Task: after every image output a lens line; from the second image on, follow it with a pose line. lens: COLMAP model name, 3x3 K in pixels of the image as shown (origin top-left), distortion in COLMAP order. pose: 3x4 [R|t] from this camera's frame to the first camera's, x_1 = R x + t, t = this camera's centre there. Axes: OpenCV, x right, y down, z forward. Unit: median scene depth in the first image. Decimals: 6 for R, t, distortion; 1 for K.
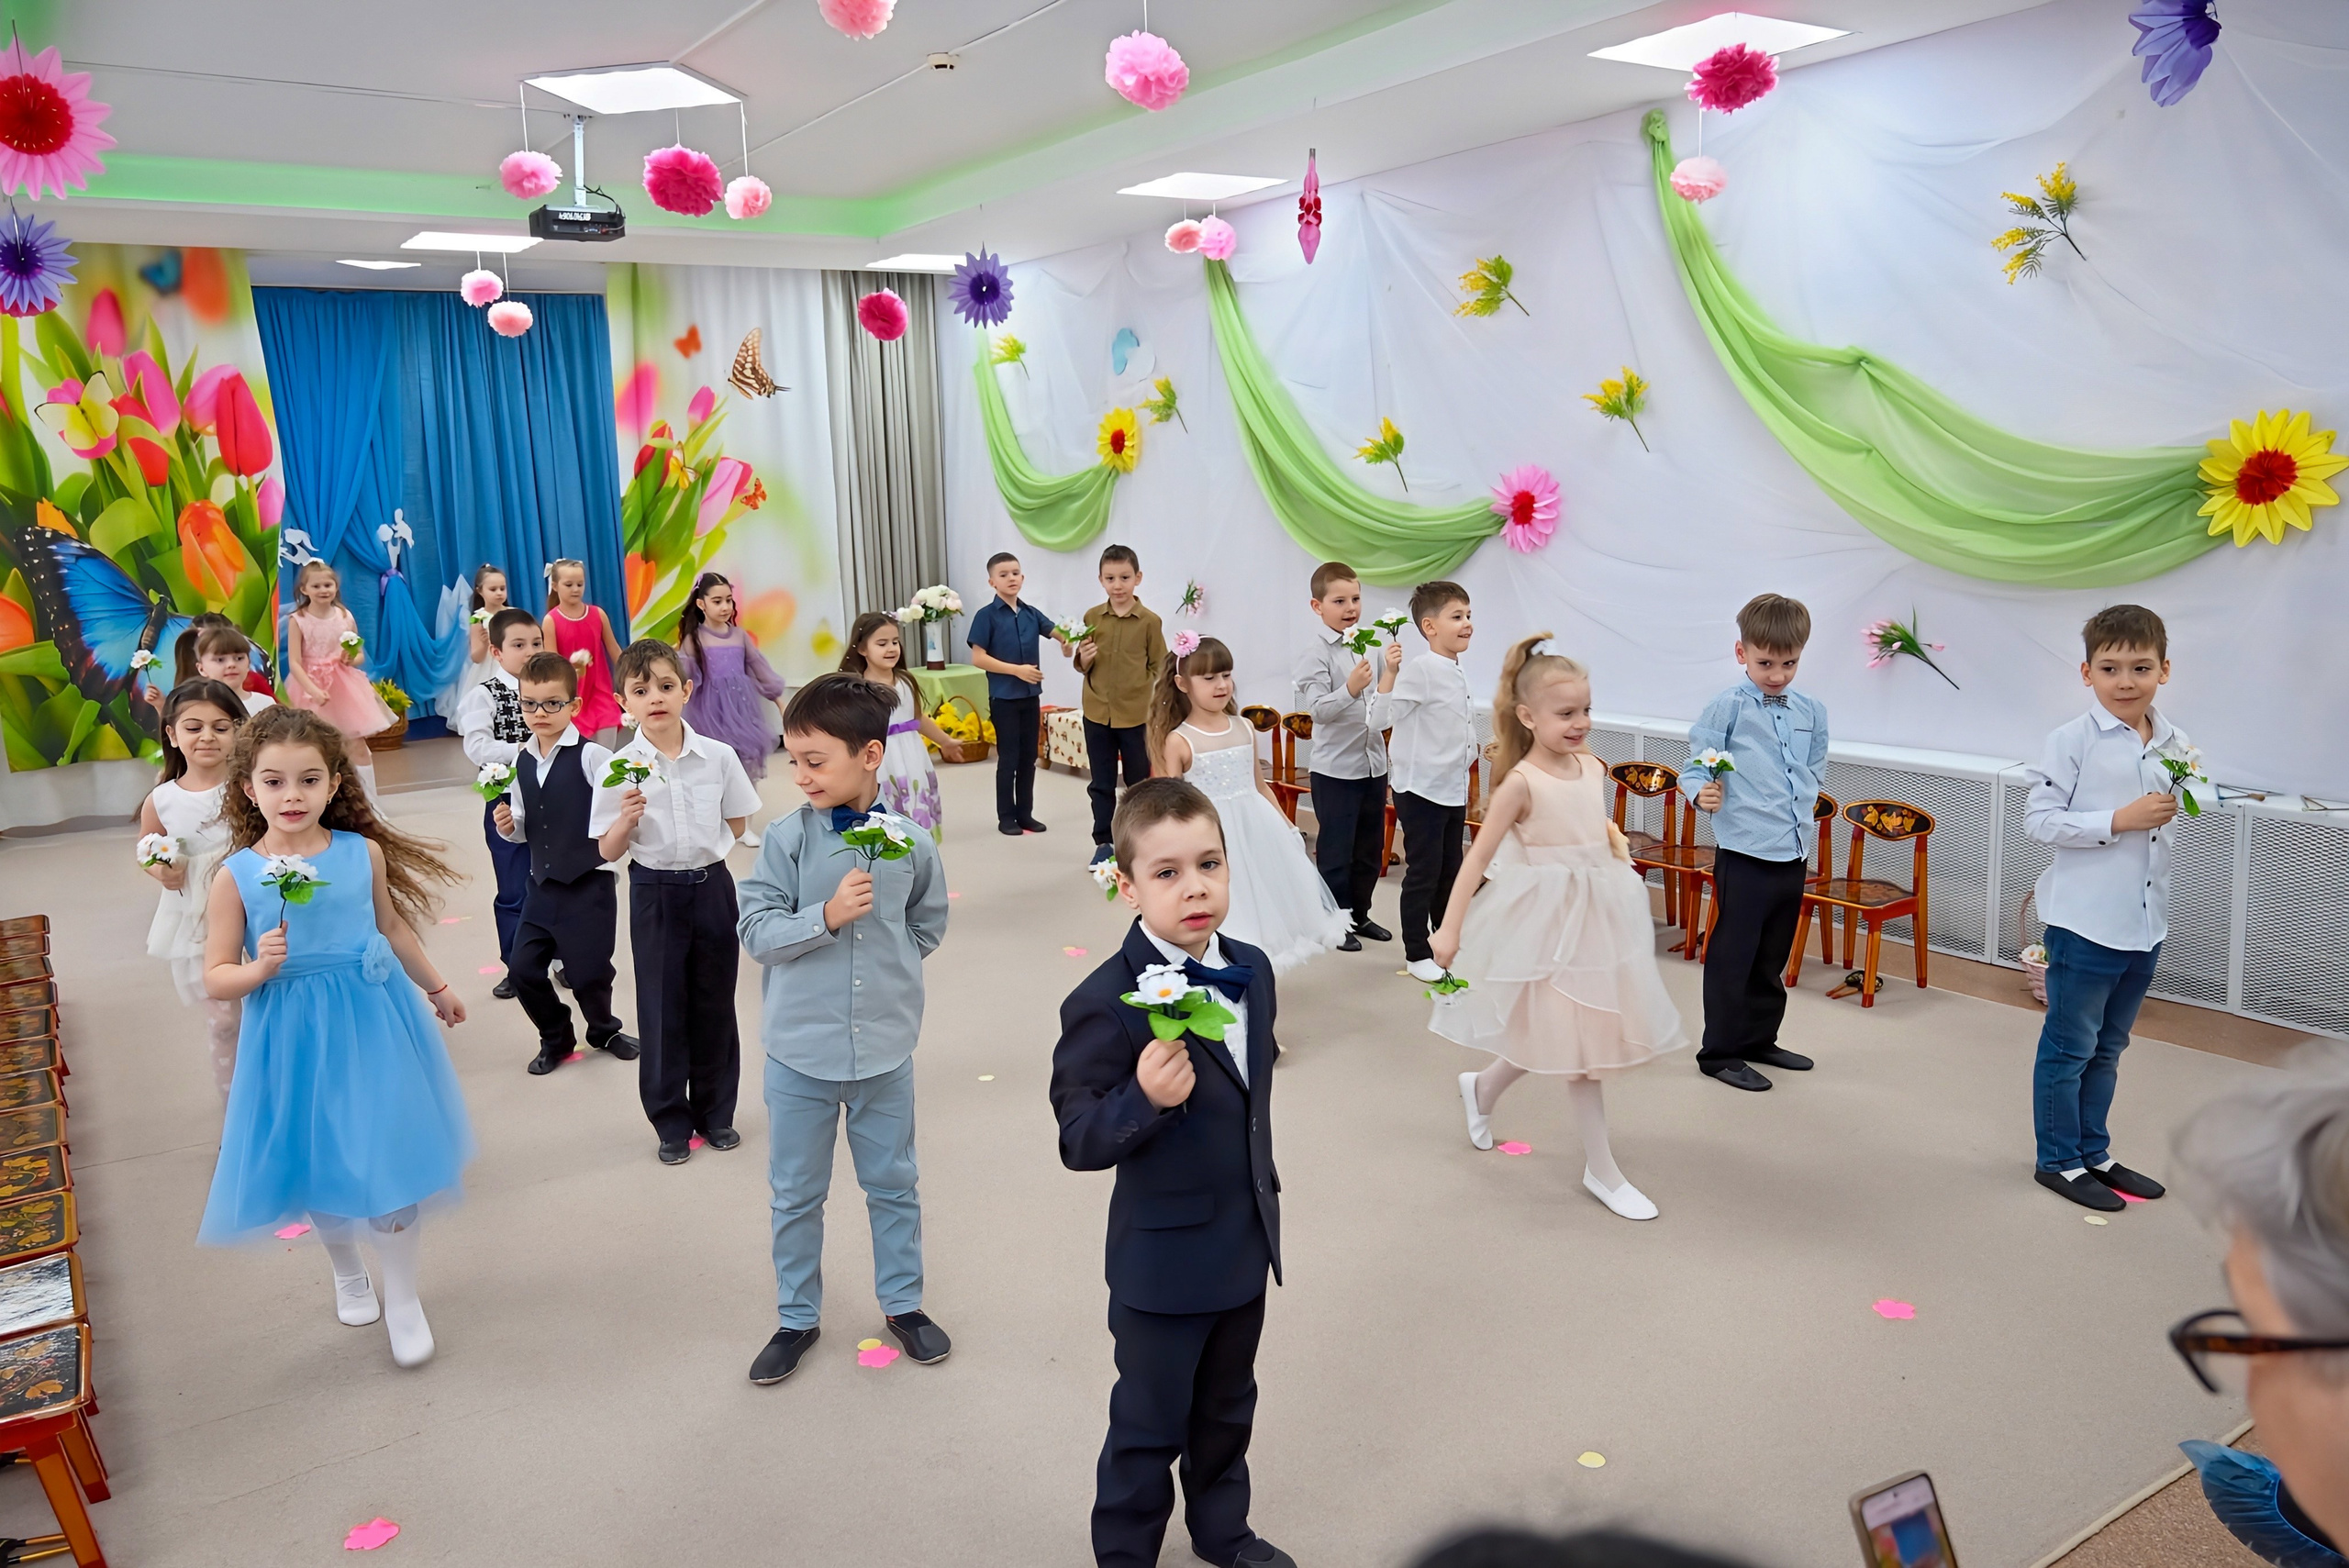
lens RADIAL K [[1686.9, 0, 1168.7], [0, 1686.9, 785.9], [0, 0, 1]] dist [-0.011030, 0.005135]
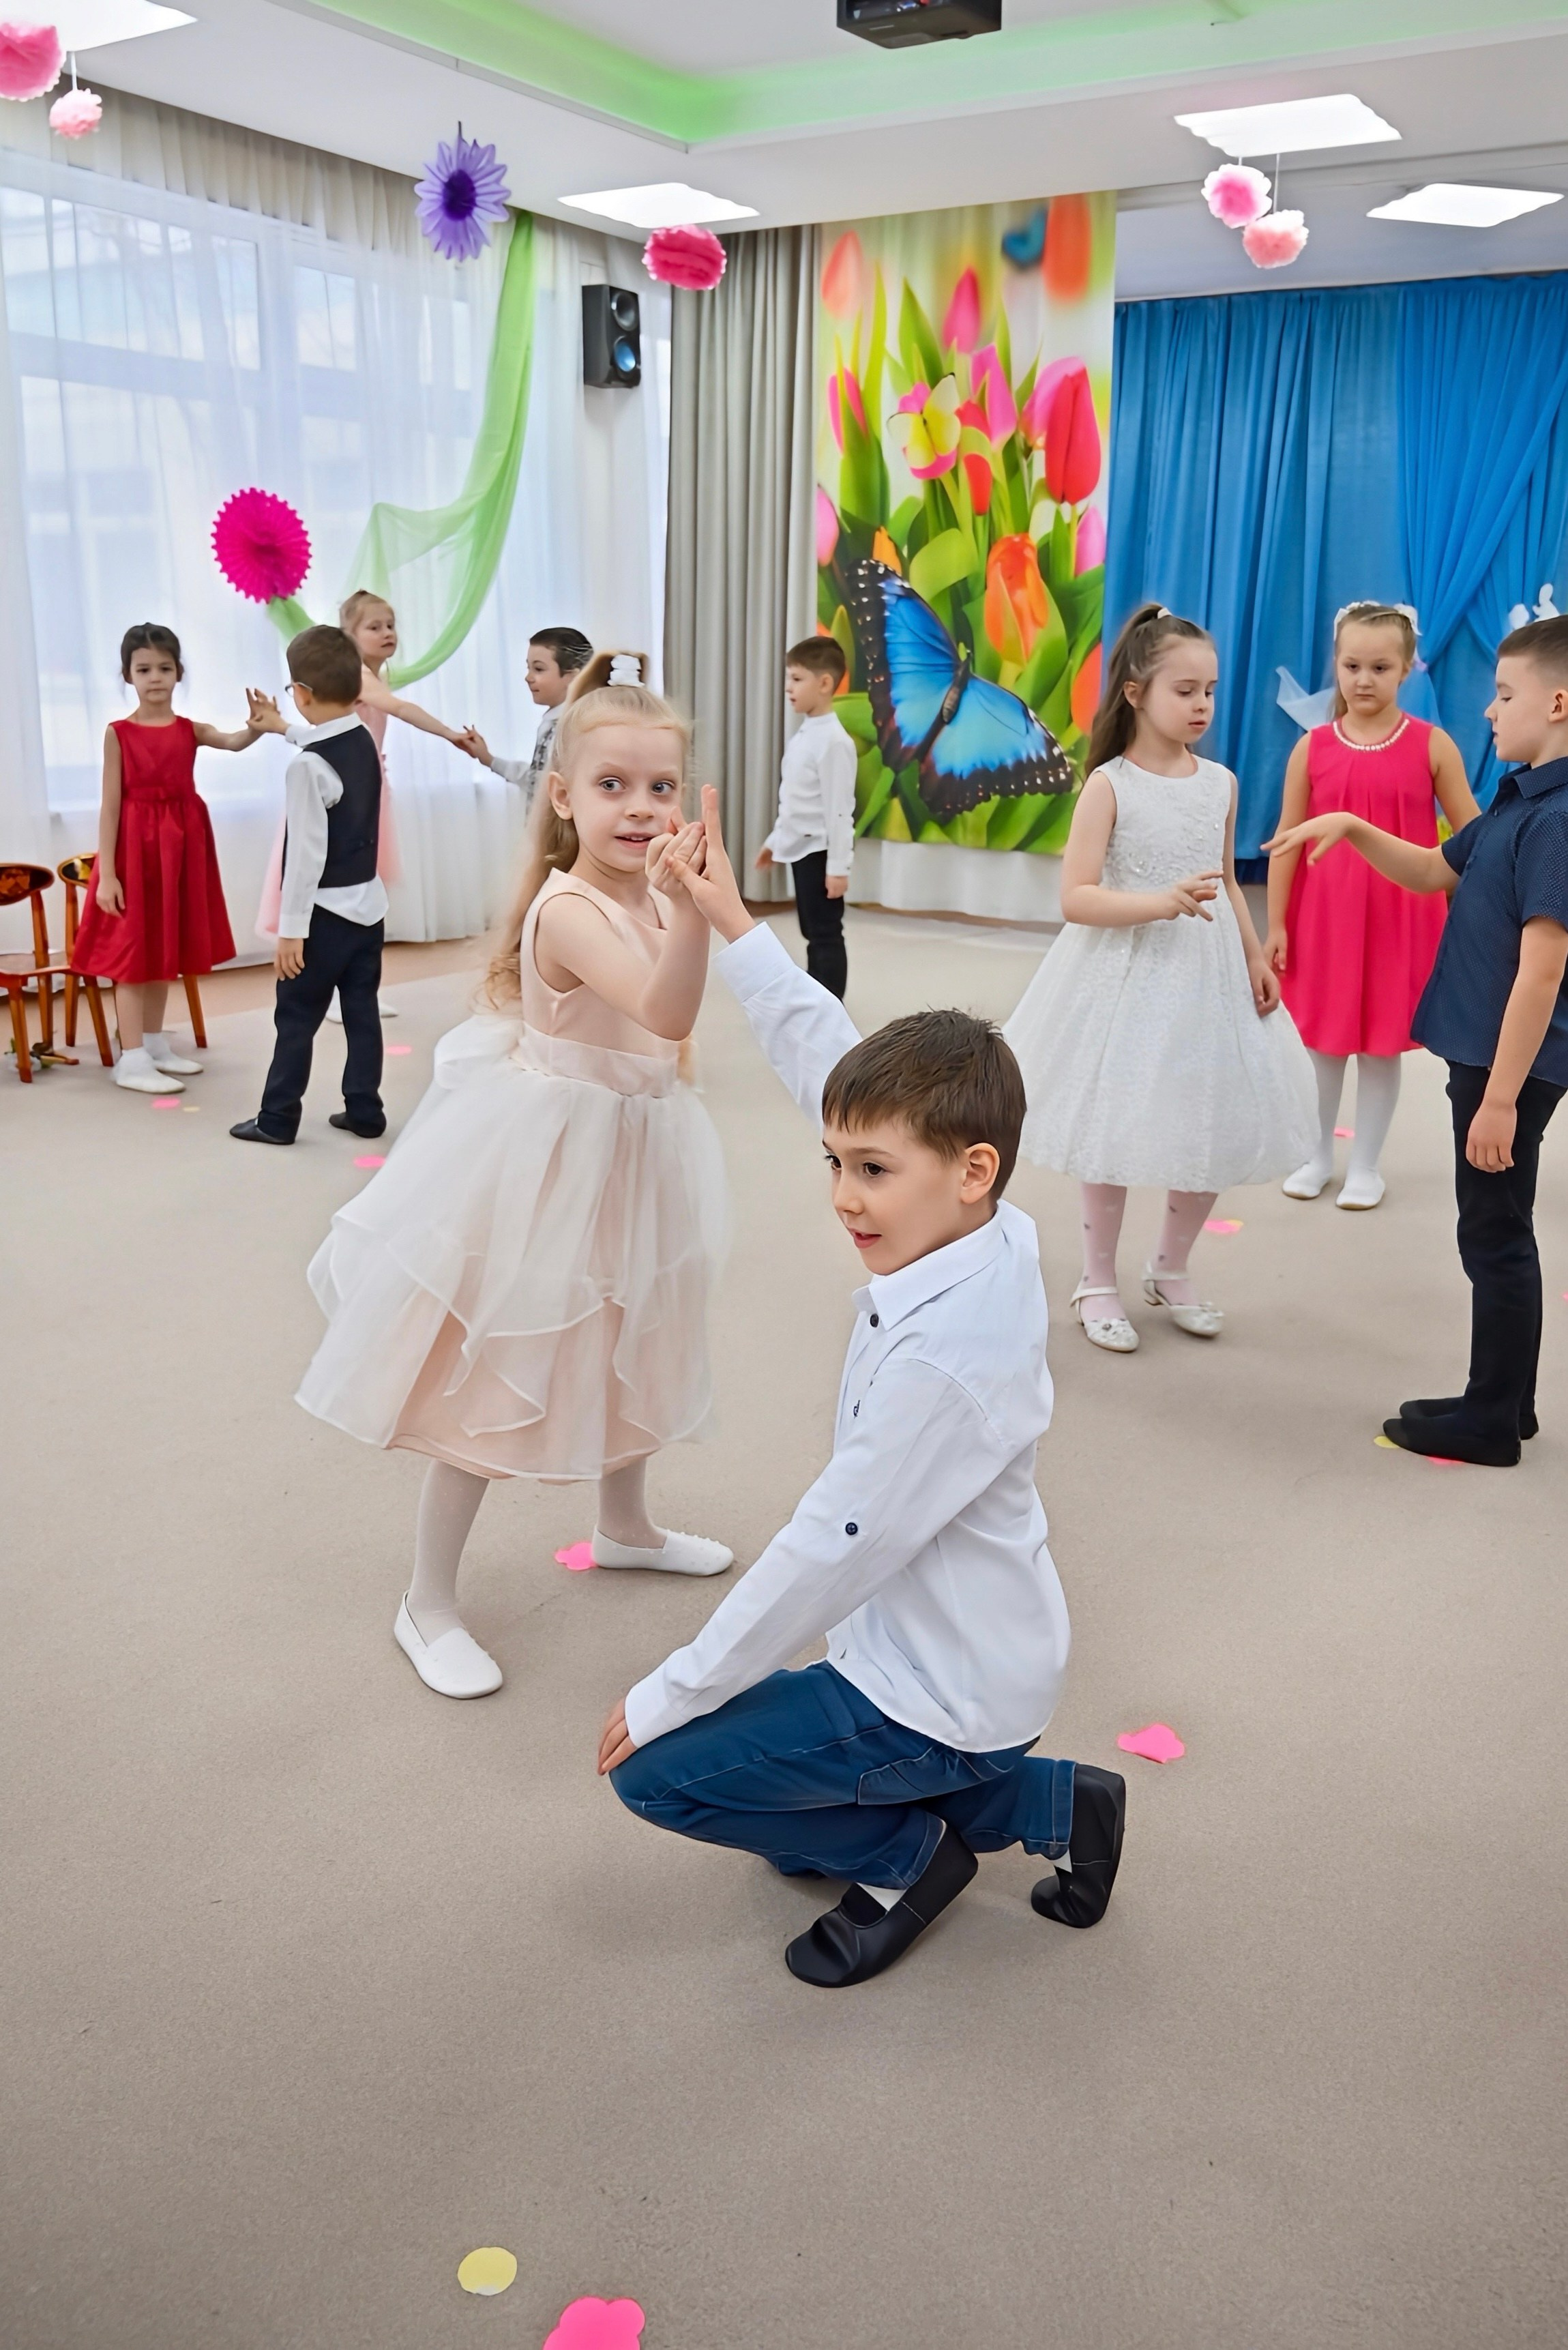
lens RADIAL K [[1869.9, 0, 831.3], [0, 1869.9, 1027.1], [0, 0, 1]] dist [-0.019310, 0.005342]
pose [[0.384037, 0.232612, -0.893536, 0.237952], [-0.203216, 0.965309, 0.163955, -0.073744], [0.900677, 0.118616, 0.417985, 0.596997]]
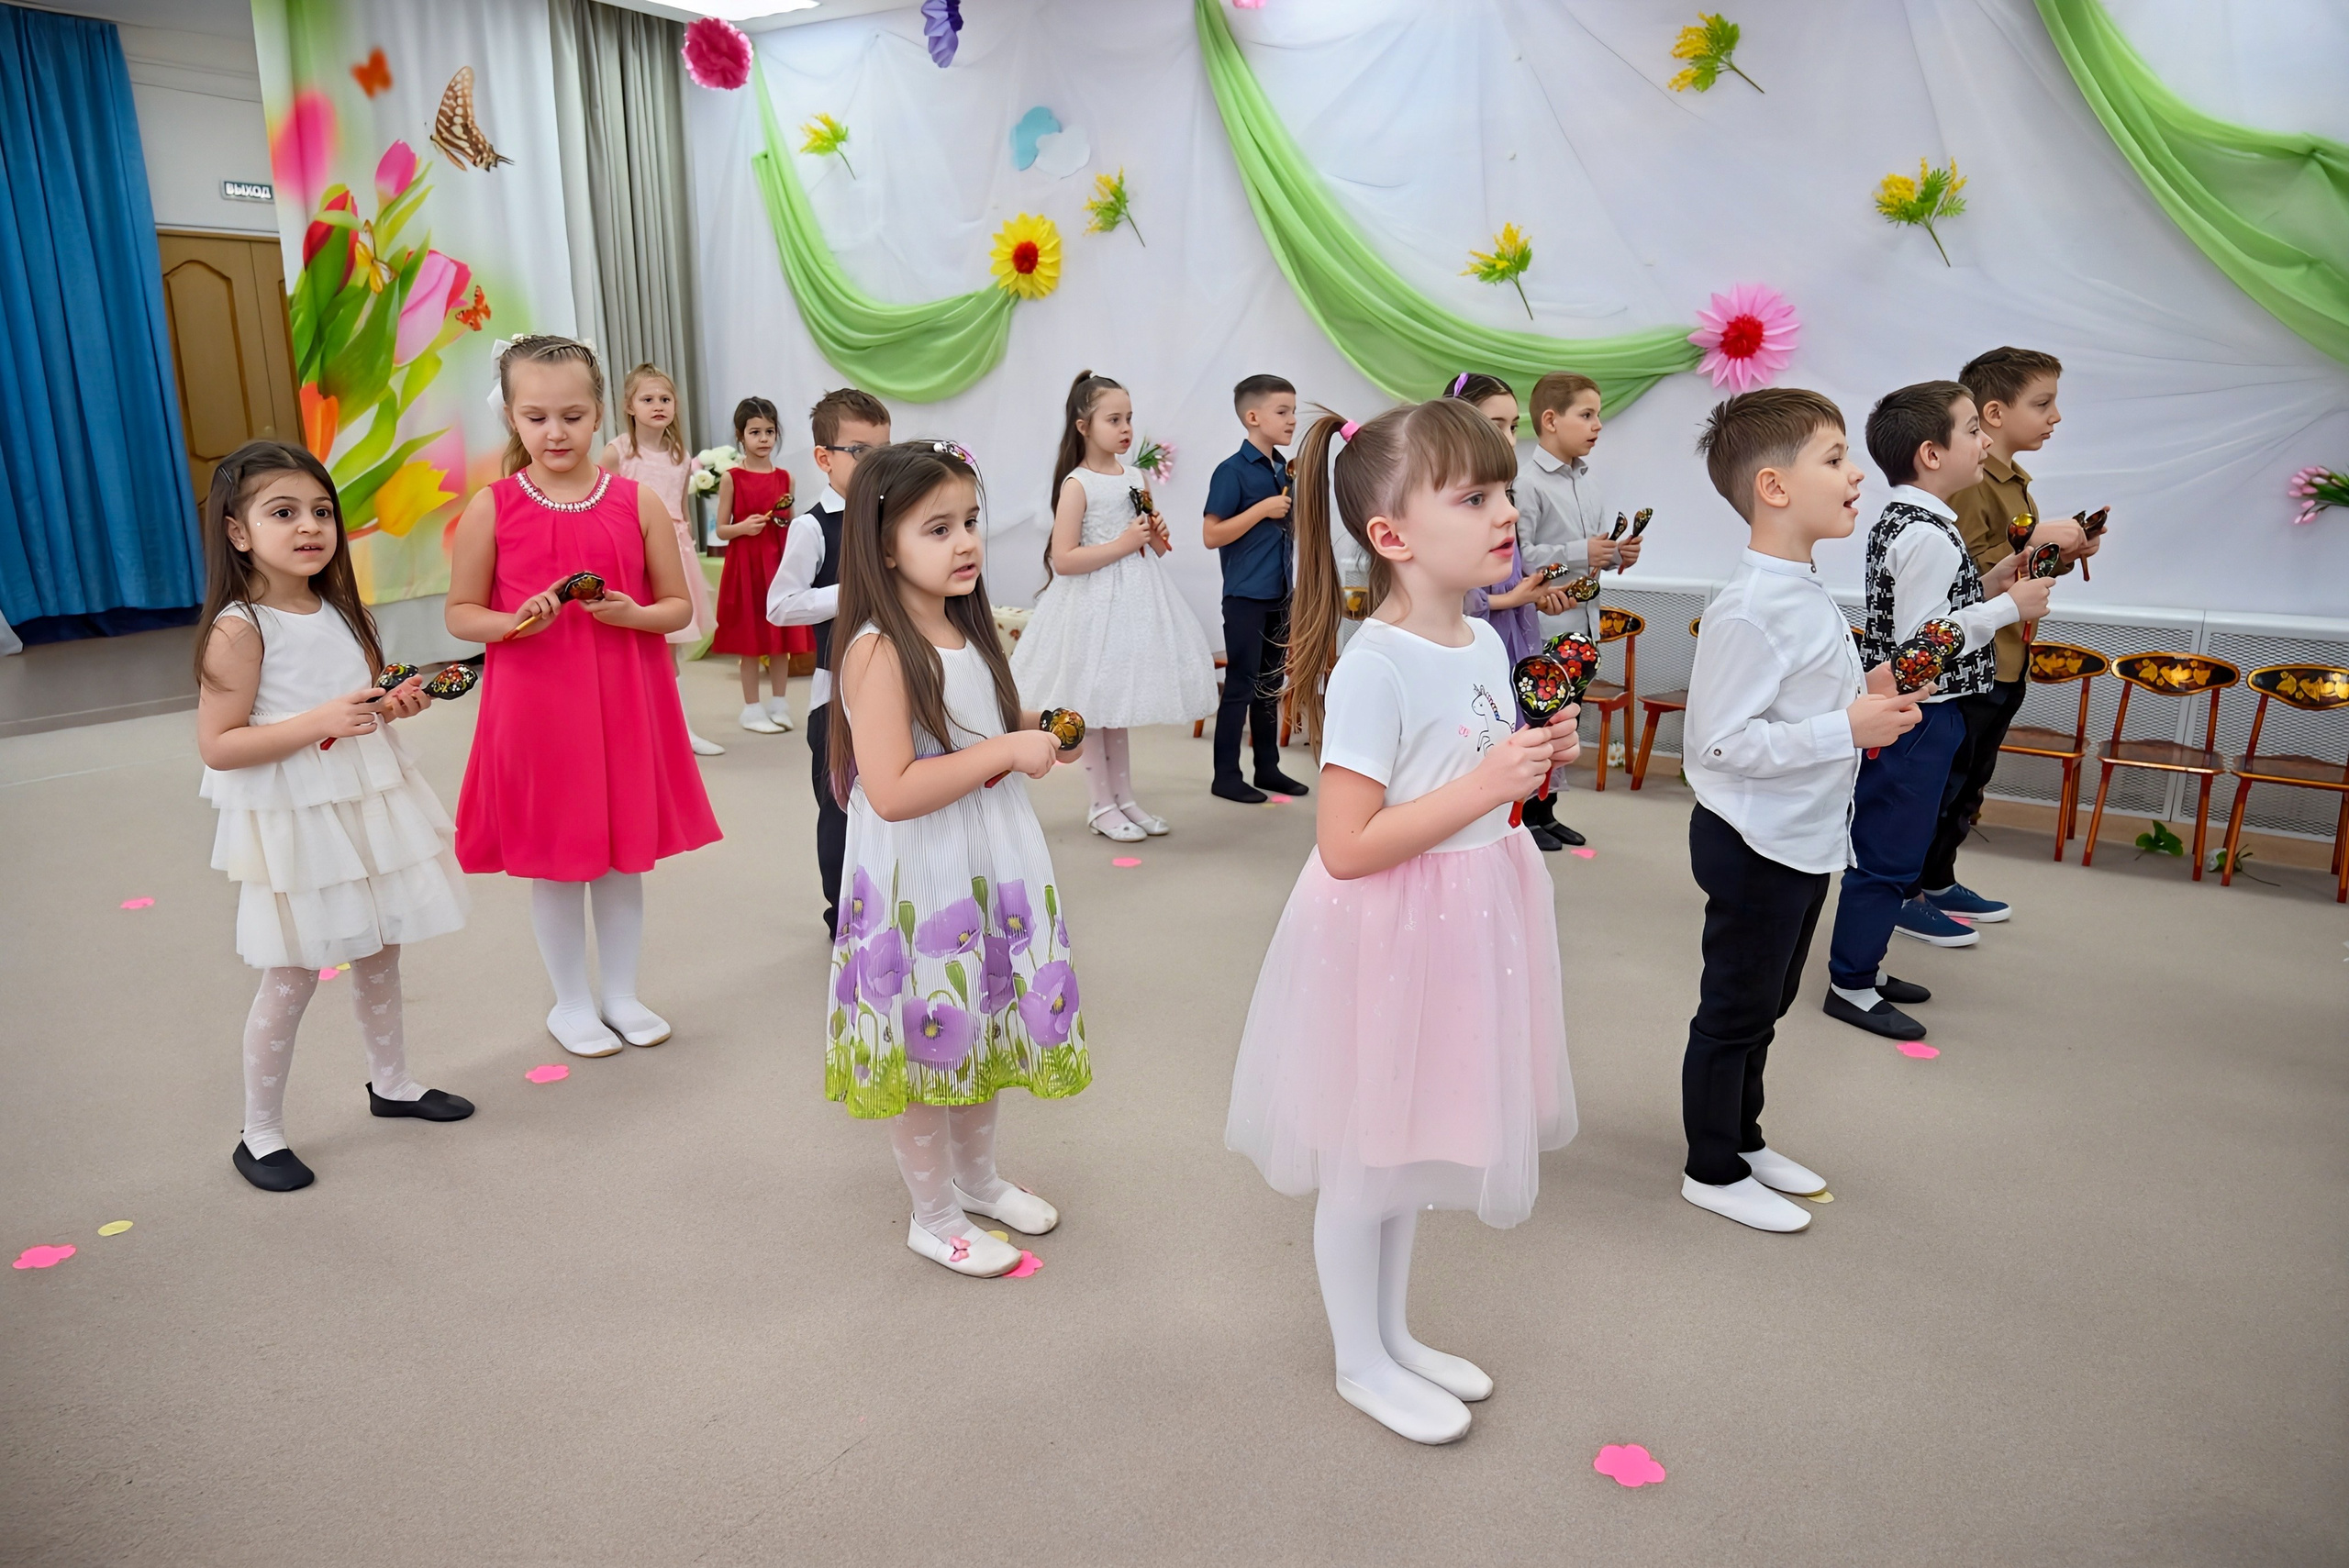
lens RADIAL K [[1548.2, 0, 1176.9], [0, 1548.2, 793.0], [0, 0, 1]] dist [-0.007917, 0.001529]
pose [[0.923626, -0.059230, 0.378691, -0.282415], [0.033972, 0.996750, 0.073041, -0.007045], [-0.381786, -0.054598, 0.922637, 0.332337]]
